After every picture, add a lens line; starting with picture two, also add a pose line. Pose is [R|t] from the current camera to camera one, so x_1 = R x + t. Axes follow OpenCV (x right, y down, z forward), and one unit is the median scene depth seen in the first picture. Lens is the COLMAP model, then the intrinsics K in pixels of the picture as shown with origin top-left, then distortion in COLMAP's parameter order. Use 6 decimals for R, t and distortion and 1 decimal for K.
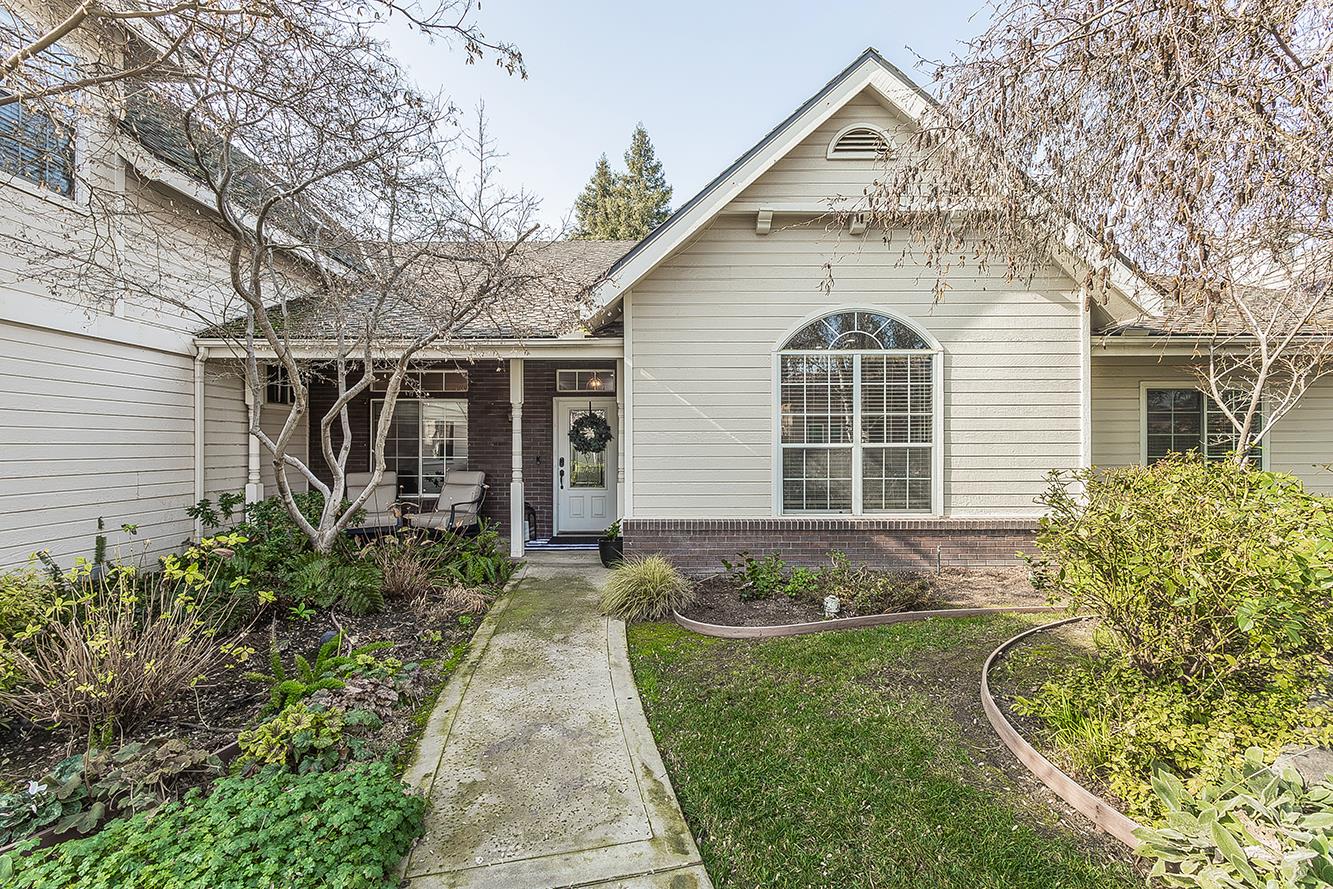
lens RADIAL K [[566.5, 0, 674.4], [0, 566.5, 444.9], [0, 0, 1]] dist [-0.002863, -0.000191]
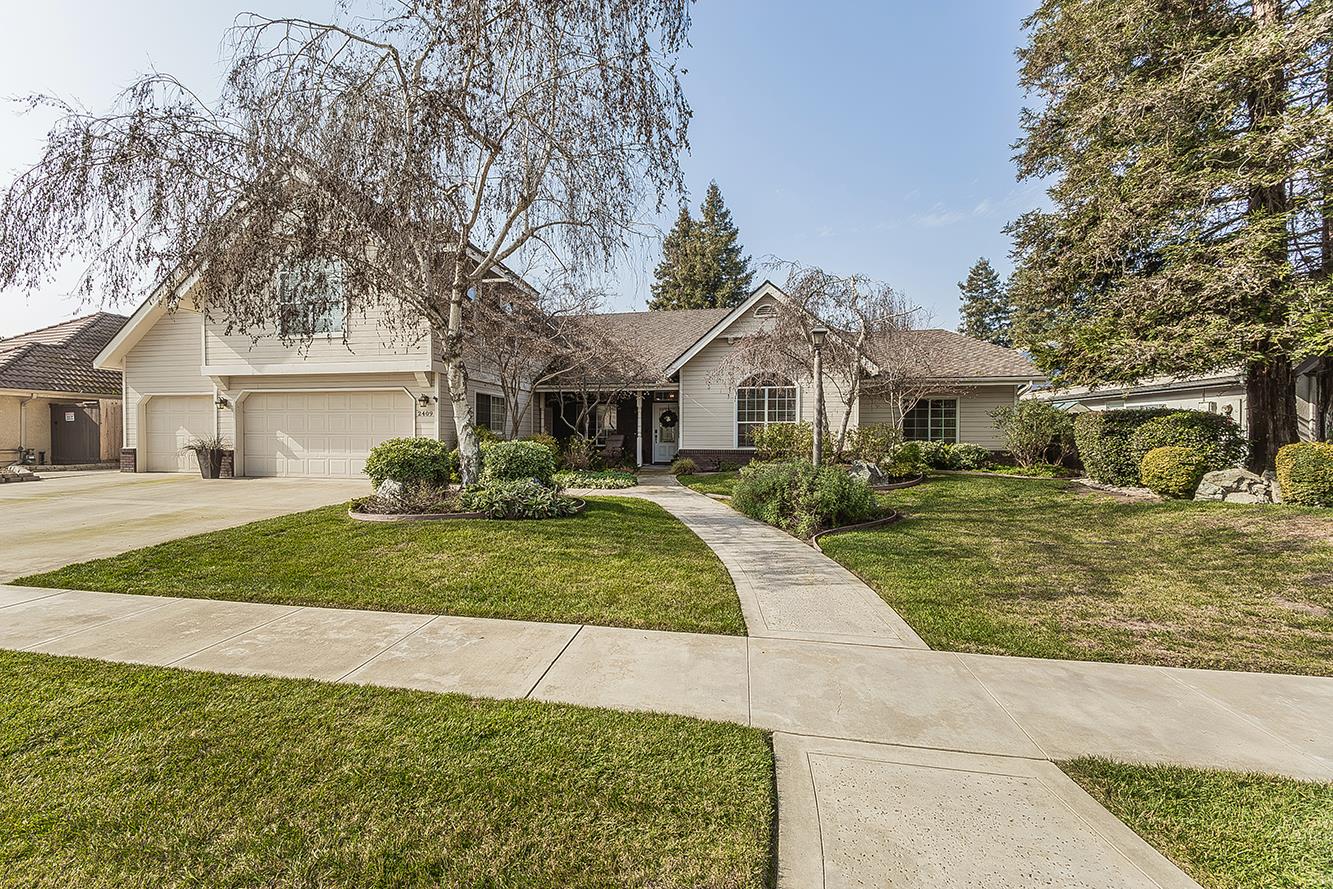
lens RADIAL K [[566.5, 0, 663.0], [0, 566.5, 447.5], [0, 0, 1]] dist [-0.002863, -0.000191]
pose [[0.985529, 0.008985, -0.169268, 0.285113], [-0.005917, 0.999809, 0.018624, 0.069540], [0.169403, -0.017353, 0.985394, -1.648504]]
